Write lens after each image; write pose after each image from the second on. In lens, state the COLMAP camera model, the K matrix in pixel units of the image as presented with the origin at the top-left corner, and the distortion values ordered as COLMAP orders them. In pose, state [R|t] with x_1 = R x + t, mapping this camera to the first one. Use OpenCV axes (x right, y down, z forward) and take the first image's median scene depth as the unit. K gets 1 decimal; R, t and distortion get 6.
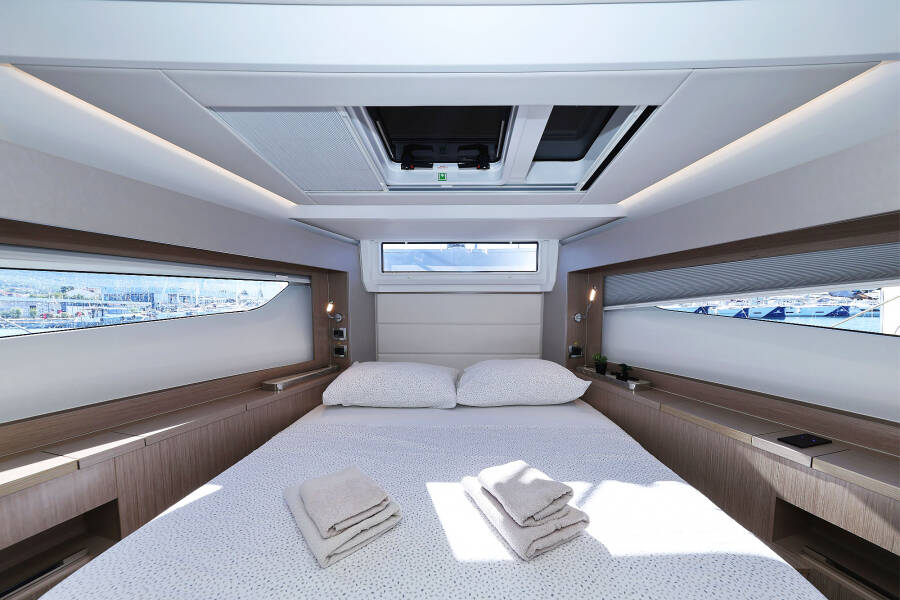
lens RADIAL K [[306.8, 0, 477.7], [0, 306.8, 338.7], [0, 0, 1]] dist [0.001125, -0.000065]
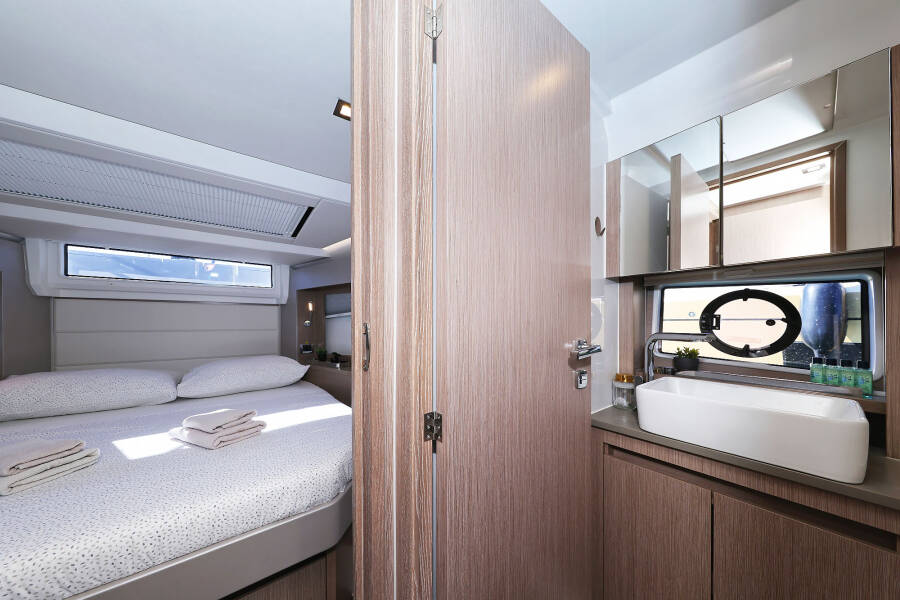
lens RADIAL K [[285.6, 0, 465.7], [0, 285.6, 324.7], [0, 0, 1]] dist [0.005453, -0.000089]
pose [[0.784242, -0.009533, 0.620382, 0.112549], [0.070142, 0.994834, -0.073381, 0.095419], [-0.616477, 0.101063, 0.780860, -0.501290]]
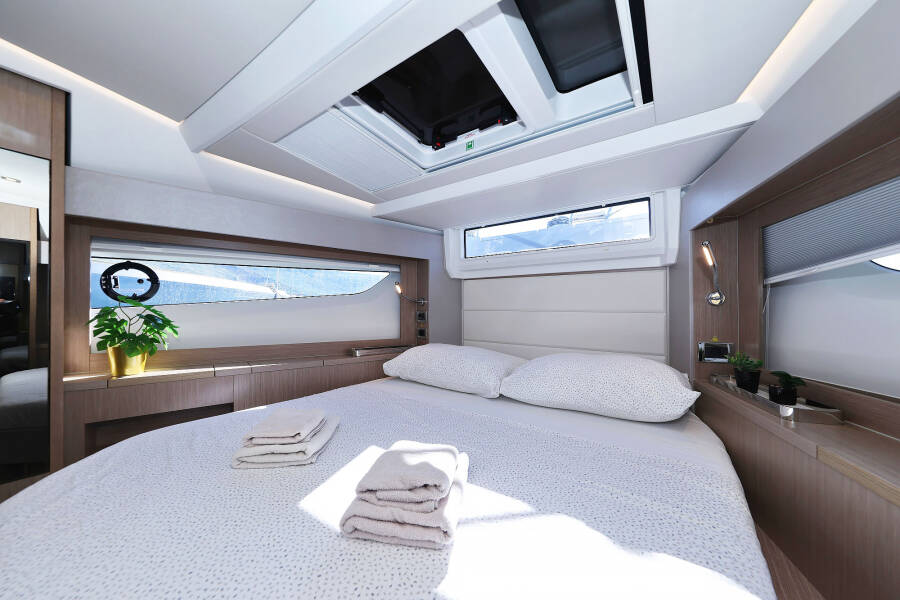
lens RADIAL K [[326.7, 0, 441.0], [0, 326.7, 309.6], [0, 0, 1]] dist [0.009202, -0.000064]
pose [[0.788041, -0.001551, -0.615621, 0.360381], [-0.073463, 0.992615, -0.096538, 0.075385], [0.611224, 0.121301, 0.782107, 0.159077]]
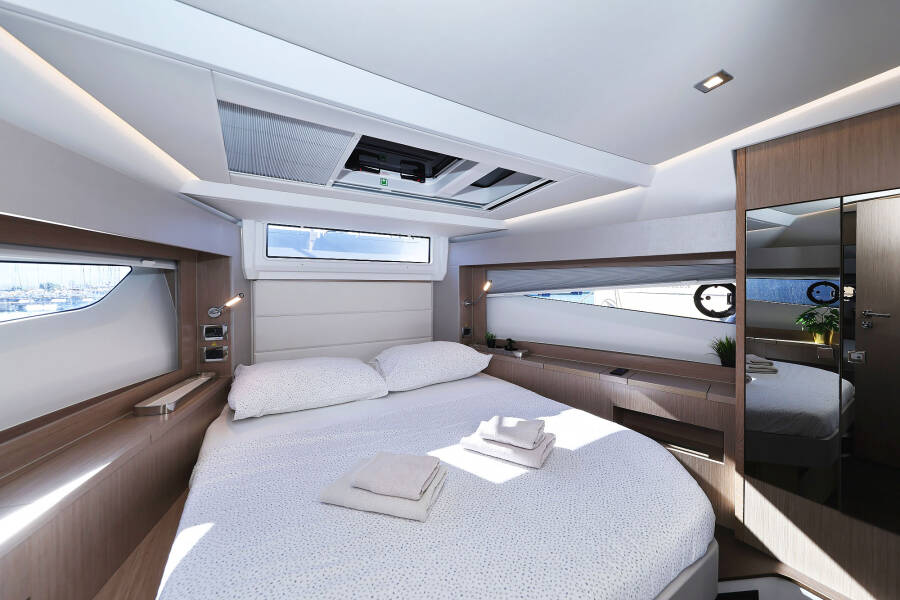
lens RADIAL K [[326.7, 0, 481.4], [0, 326.7, 297.0], [0, 0, 1]] dist [0.009202, -0.000064]
pose [[0.835795, -0.016389, 0.548796, -0.393444], [0.053691, 0.997203, -0.051989, -0.030160], [-0.546410, 0.072917, 0.834338, -0.115264]]
